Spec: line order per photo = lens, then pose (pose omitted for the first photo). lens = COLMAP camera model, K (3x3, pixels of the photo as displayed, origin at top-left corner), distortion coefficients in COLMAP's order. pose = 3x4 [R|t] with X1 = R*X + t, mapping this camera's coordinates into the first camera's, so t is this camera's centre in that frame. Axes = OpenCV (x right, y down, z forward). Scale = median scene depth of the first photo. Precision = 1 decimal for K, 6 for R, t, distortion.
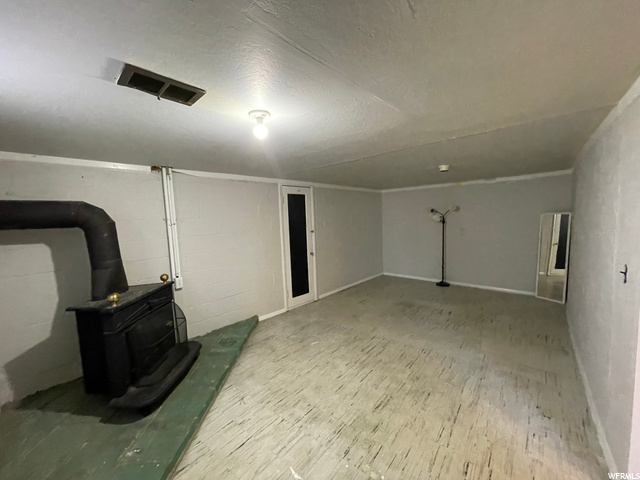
lens RADIAL K [[258.1, 0, 317.6], [0, 258.1, 244.0], [0, 0, 1]] dist [0.001909, -0.000396]
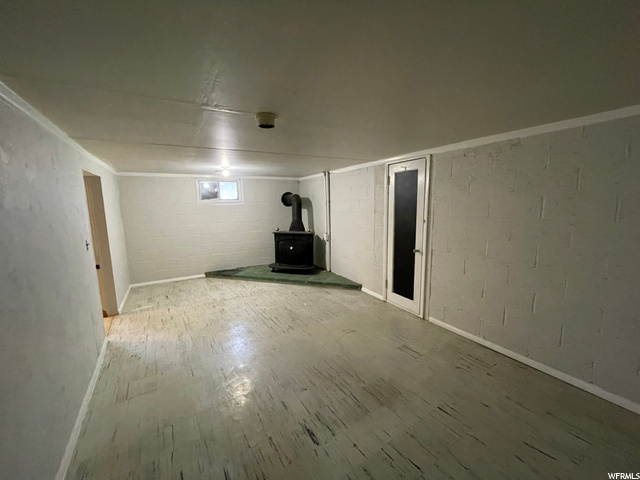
lens RADIAL K [[258.1, 0, 317.1], [0, 258.1, 239.7], [0, 0, 1]] dist [0.001909, -0.000396]
pose [[-0.309284, 0.173141, -0.935075, 1.156822], [-0.069160, 0.976587, 0.203703, -0.190662], [0.948452, 0.127672, -0.290068, 1.473451]]
